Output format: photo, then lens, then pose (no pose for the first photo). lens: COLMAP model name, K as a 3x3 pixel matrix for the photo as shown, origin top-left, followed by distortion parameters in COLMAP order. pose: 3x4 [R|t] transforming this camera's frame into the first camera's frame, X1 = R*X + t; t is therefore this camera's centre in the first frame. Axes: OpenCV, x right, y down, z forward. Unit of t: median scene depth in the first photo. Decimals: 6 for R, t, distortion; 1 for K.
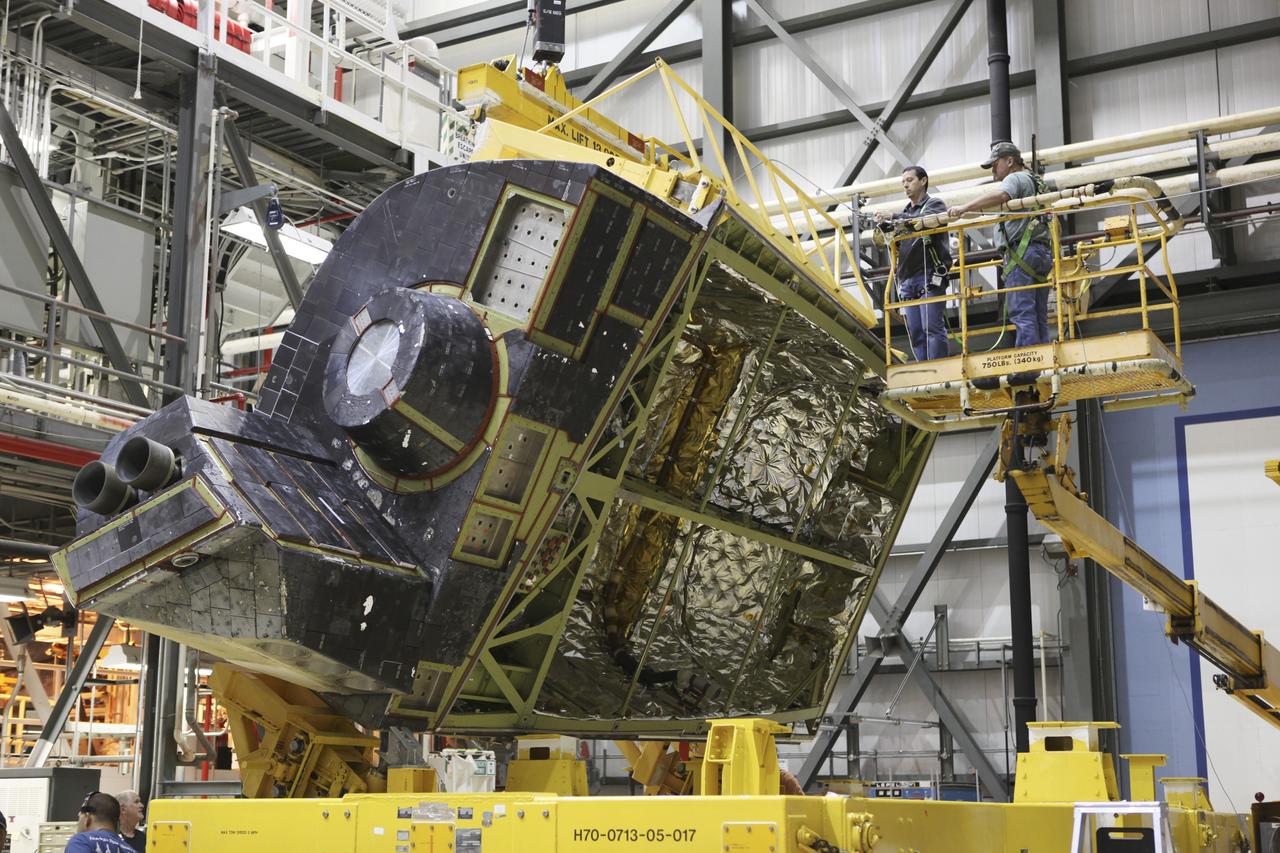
lens RADIAL K [[1886.4, 0, 640.0], [0, 1886.4, 426.5], [0, 0, 1]] dist [0.027321, 0.160095]
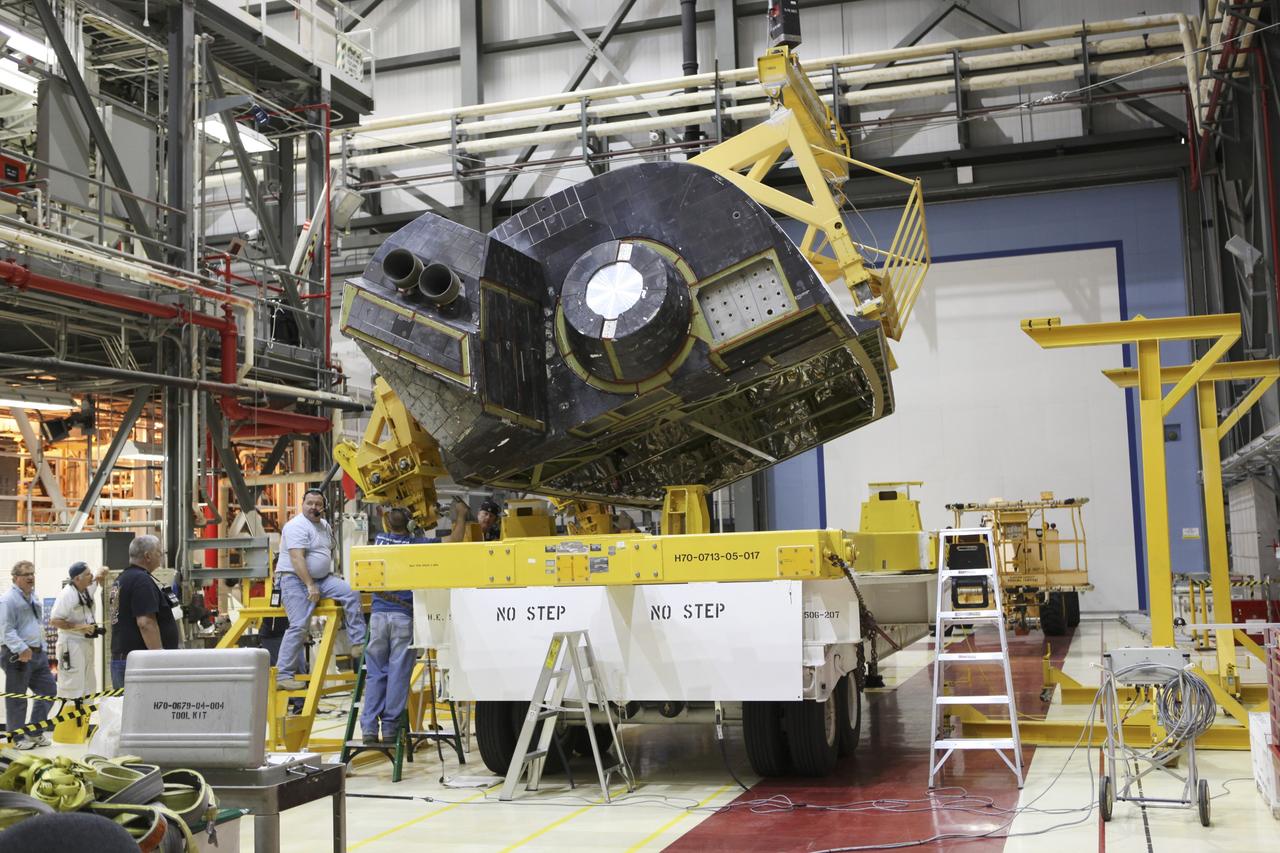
lens RADIAL K [[1487.9, 0, 640.0], [0, 1487.9, 426.5], [0, 0, 1]] dist [-0.004966, 0.014041]
pose [[0.972070, -0.012808, 0.234343, -0.151466], [-0.014076, 0.993530, 0.112691, -0.016187], [-0.234270, -0.112842, 0.965600, -0.087462]]
